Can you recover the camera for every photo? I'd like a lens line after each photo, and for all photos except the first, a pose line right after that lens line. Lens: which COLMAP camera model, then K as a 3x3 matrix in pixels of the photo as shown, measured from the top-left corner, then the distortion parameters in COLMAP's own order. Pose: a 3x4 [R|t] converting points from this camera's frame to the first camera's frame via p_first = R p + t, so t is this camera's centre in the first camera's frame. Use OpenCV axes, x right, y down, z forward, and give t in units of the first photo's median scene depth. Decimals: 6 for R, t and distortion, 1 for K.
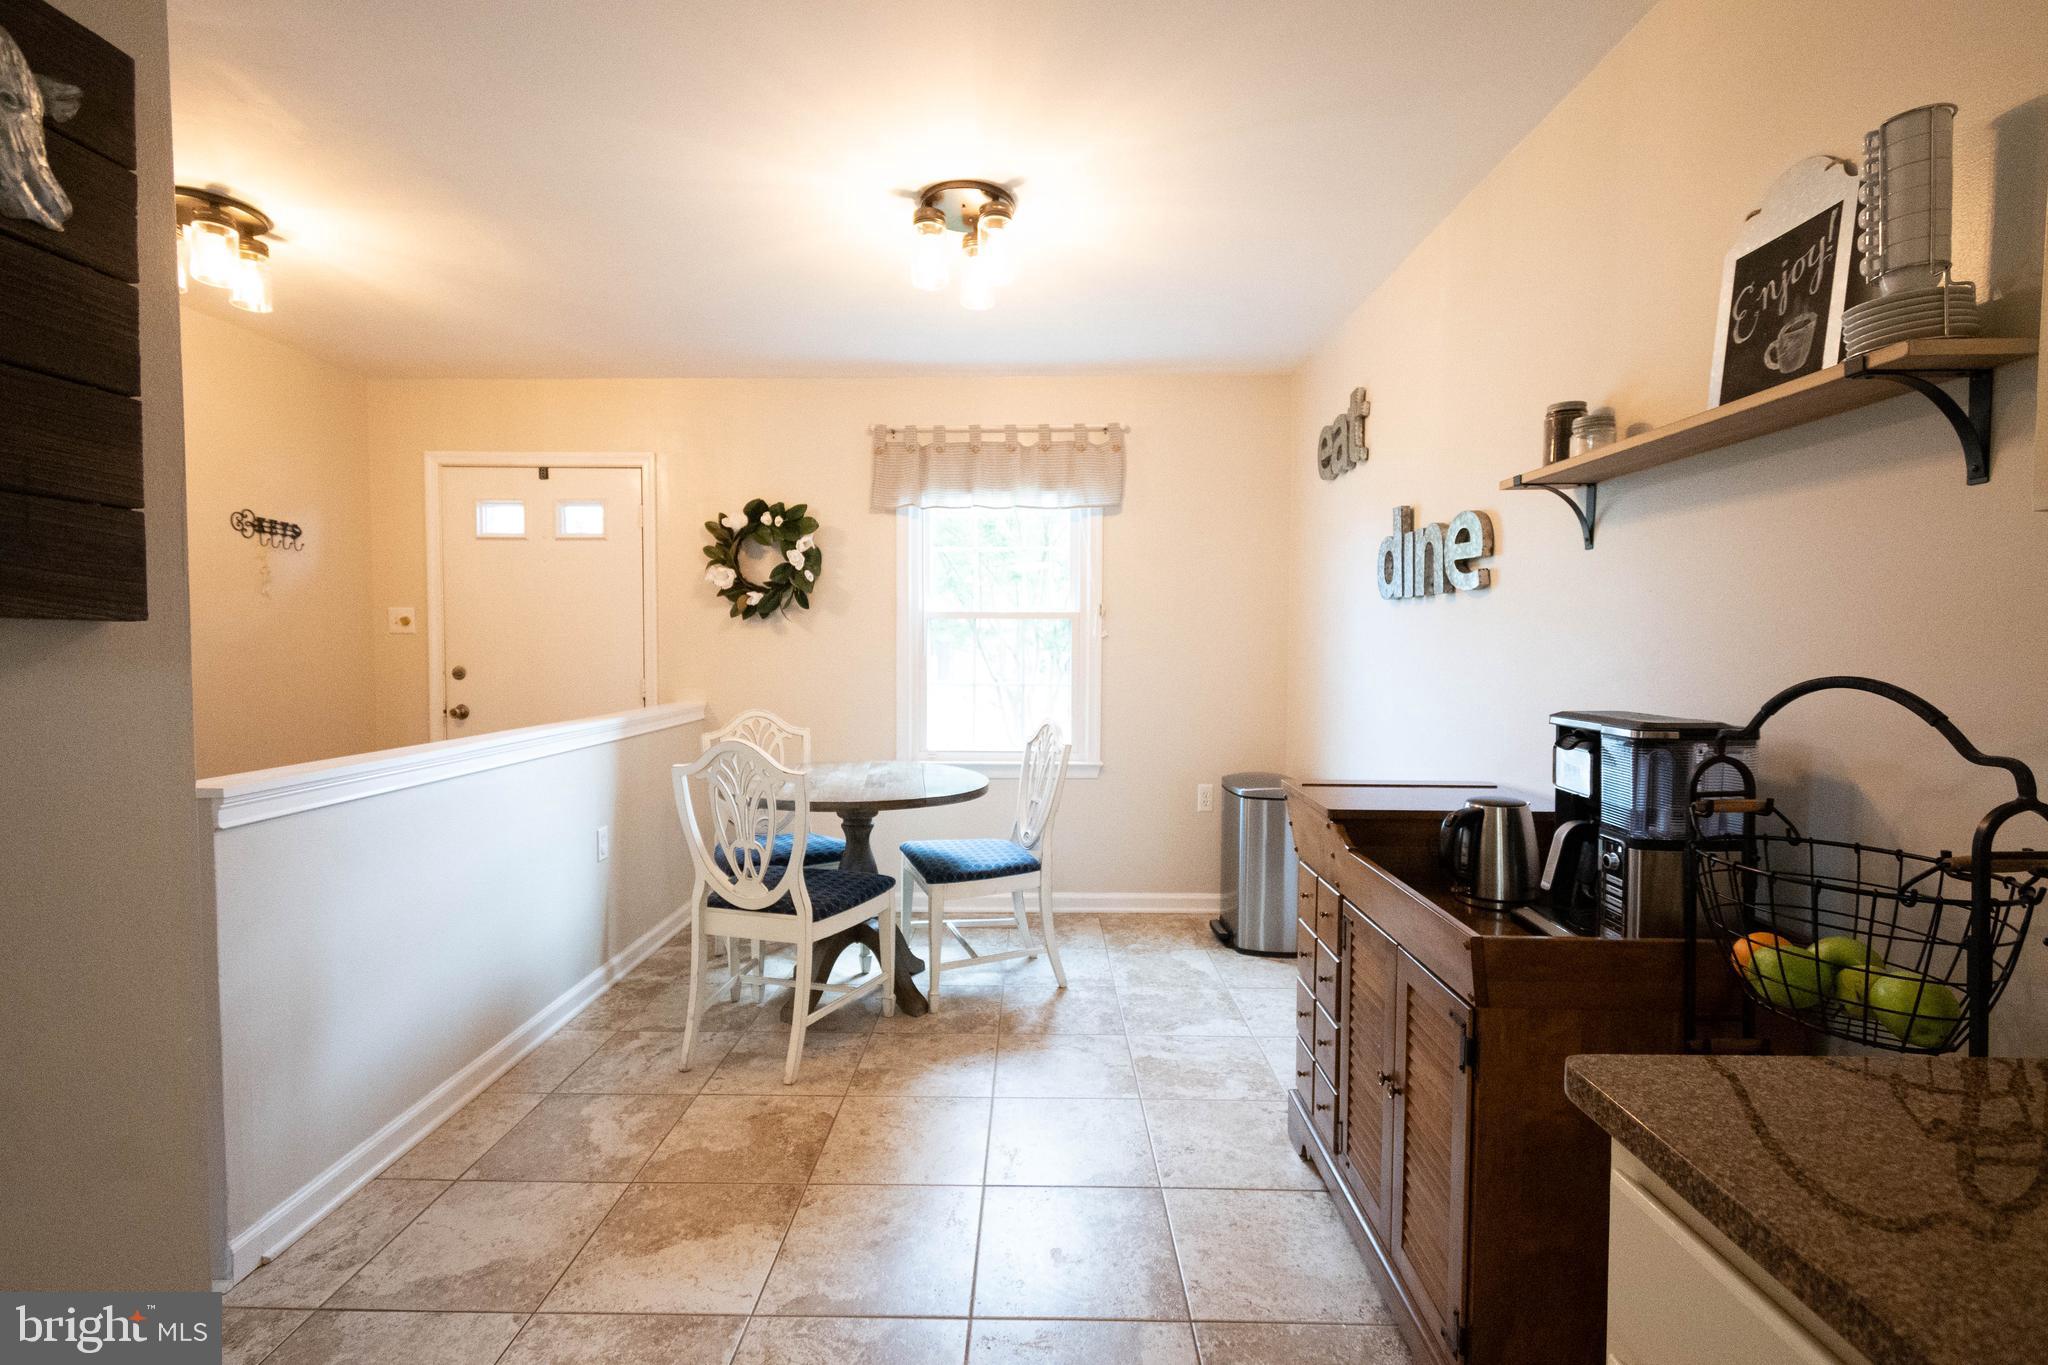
lens RADIAL K [[909.1, 0, 1024.7], [0, 909.1, 679.3], [0, 0, 1]] dist [0.011614, -0.005339]
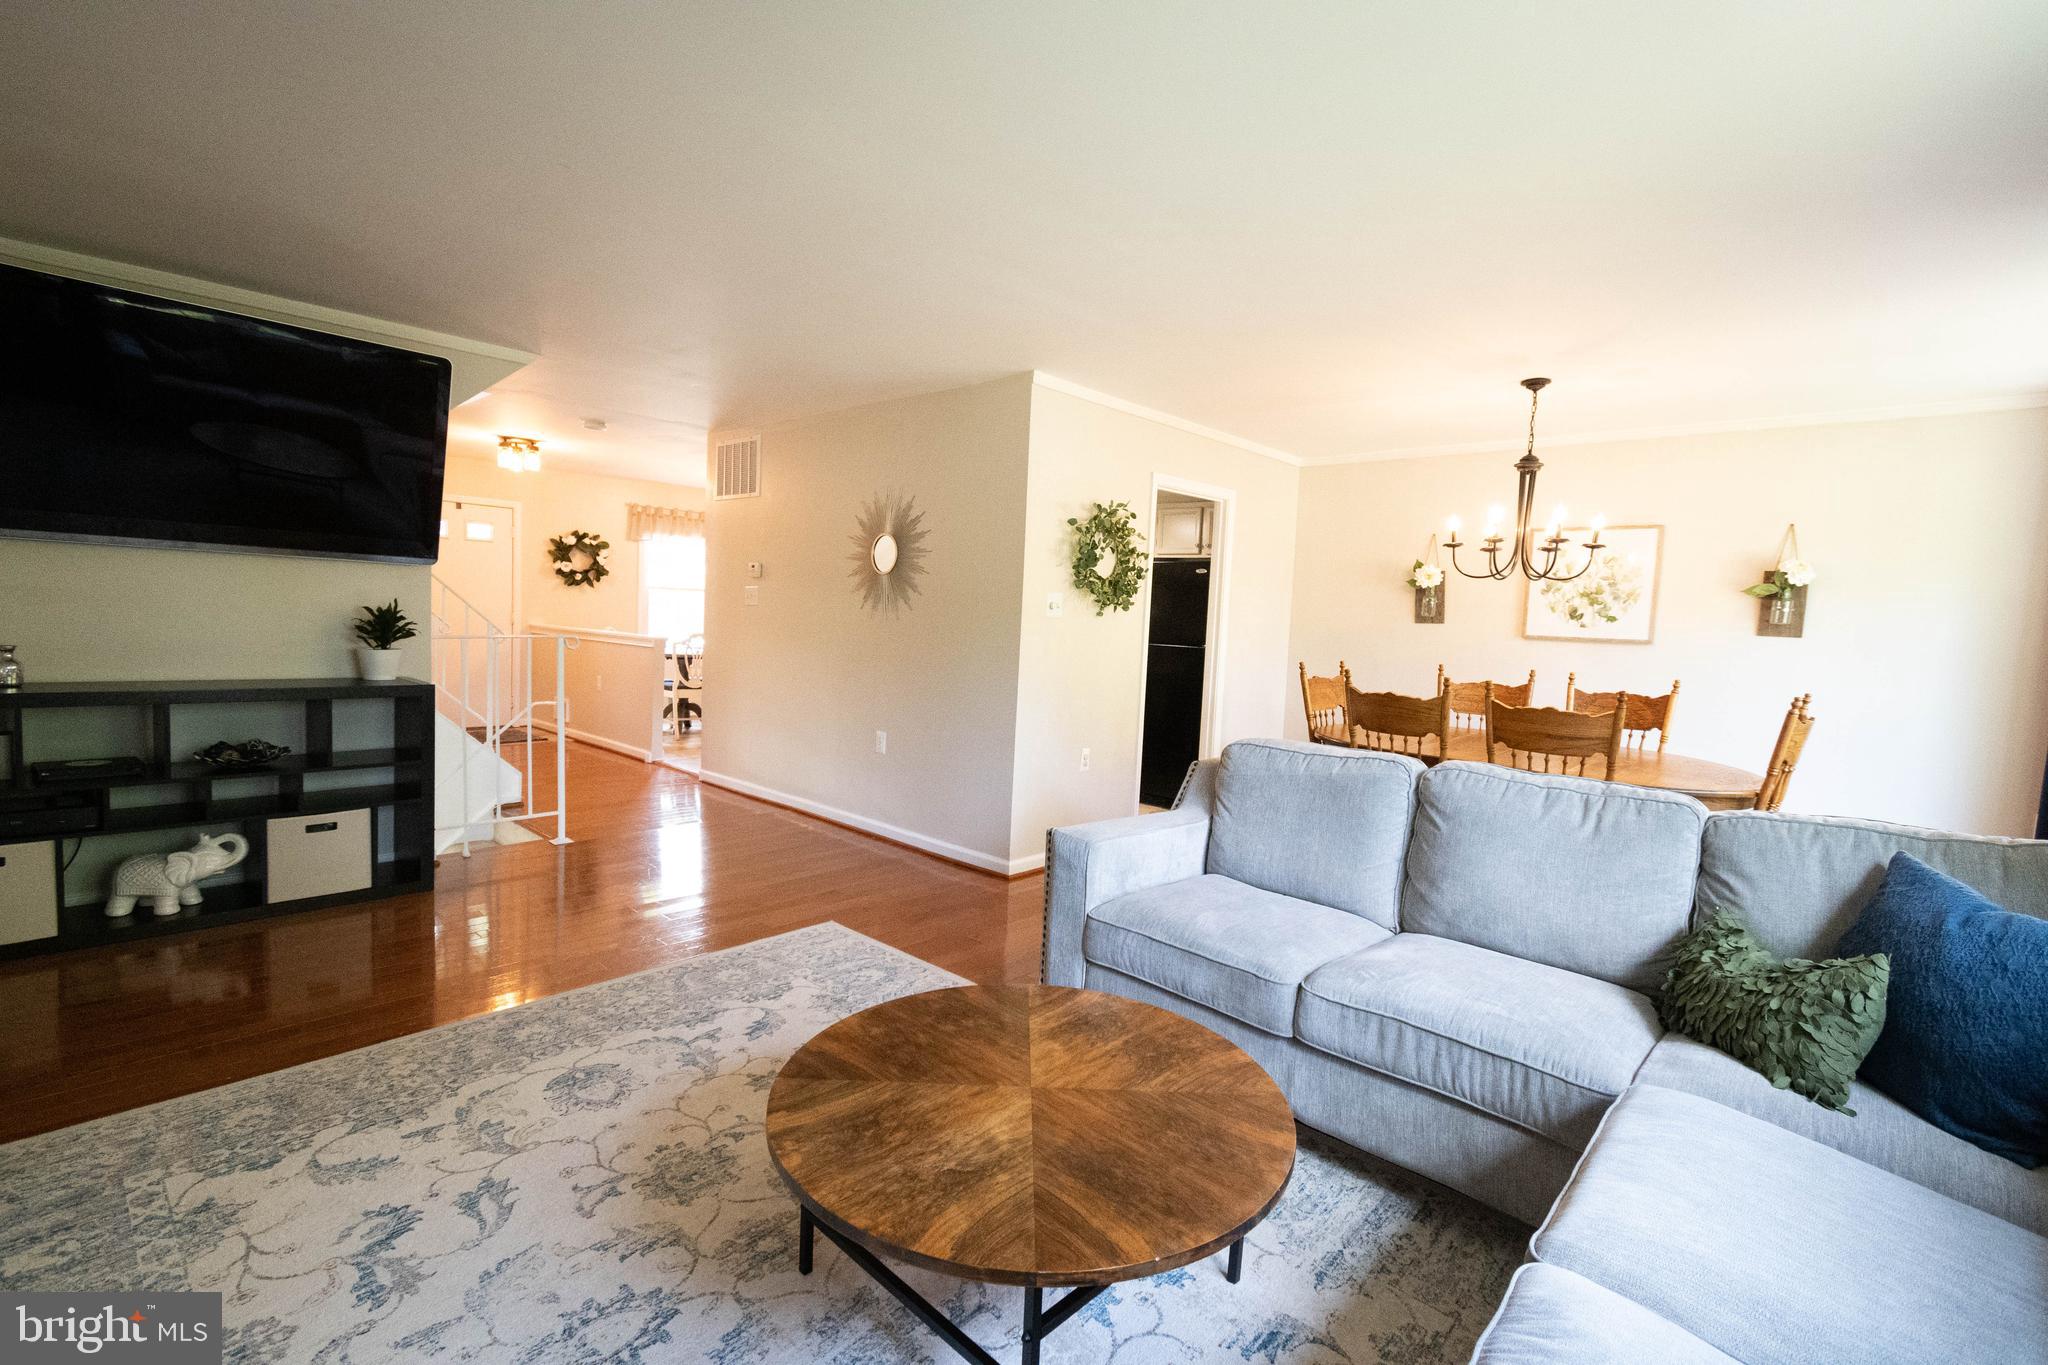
lens RADIAL K [[909.1, 0, 1024.8], [0, 909.1, 677.3], [0, 0, 1]] dist [0.011614, -0.005339]
pose [[0.667497, -0.031669, 0.743939, -1.223814], [-0.010246, 0.998610, 0.051704, 0.027930], [-0.744542, -0.042135, 0.666244, -1.267221]]
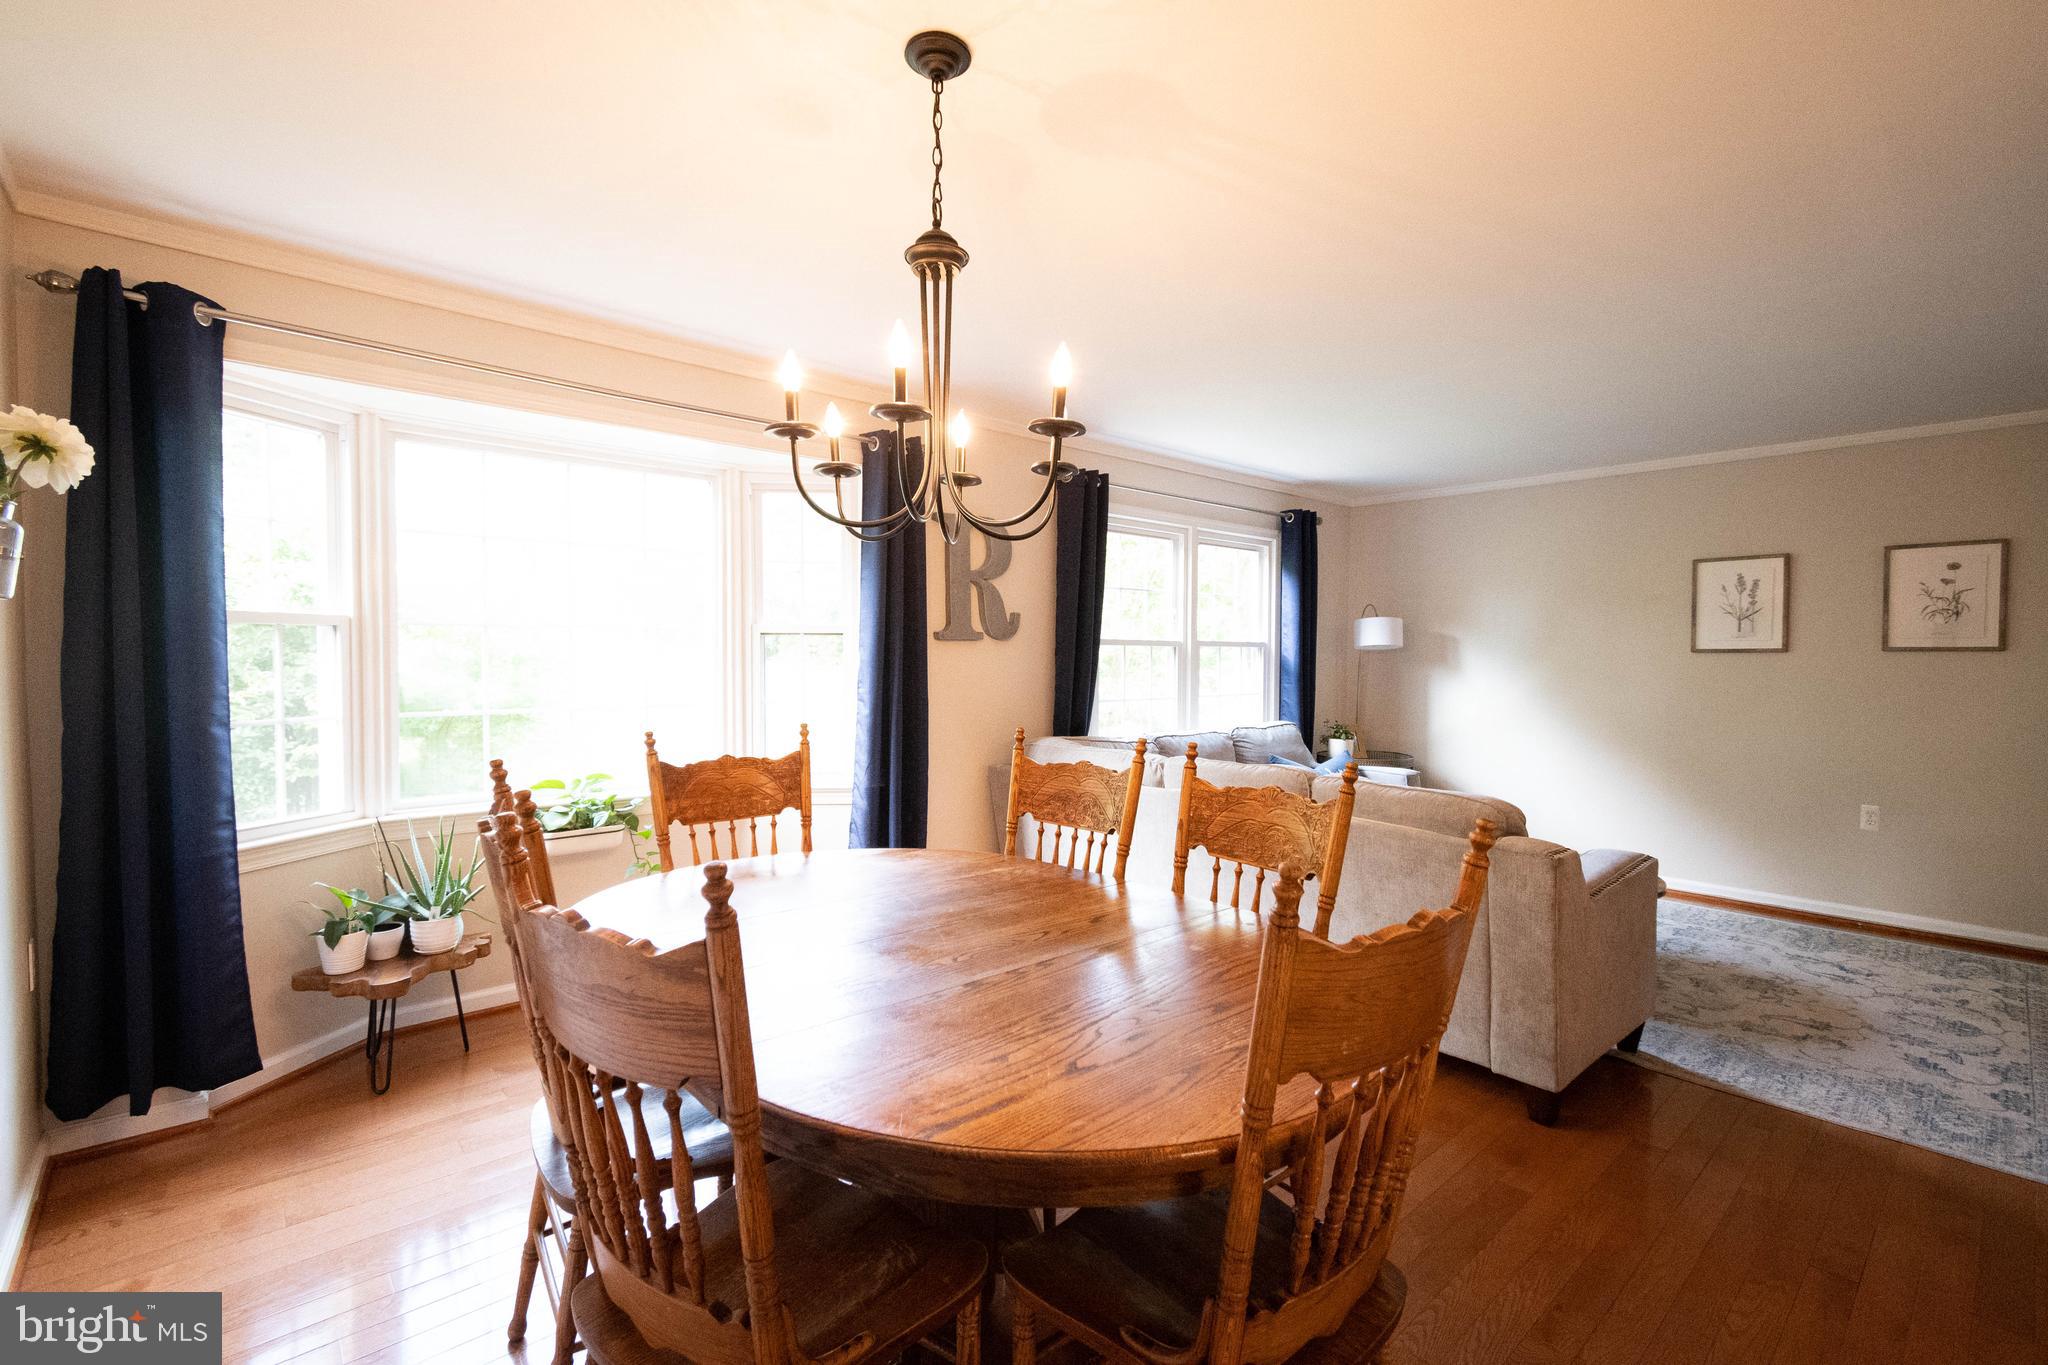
lens RADIAL K [[909.1, 0, 1031.3], [0, 909.1, 681.2], [0, 0, 1]] dist [0.011614, -0.005339]
pose [[-0.730218, 0.006990, -0.683179, 0.192998], [-0.039356, 0.997857, 0.052276, 0.009430], [0.682080, 0.065060, -0.728377, -0.640976]]
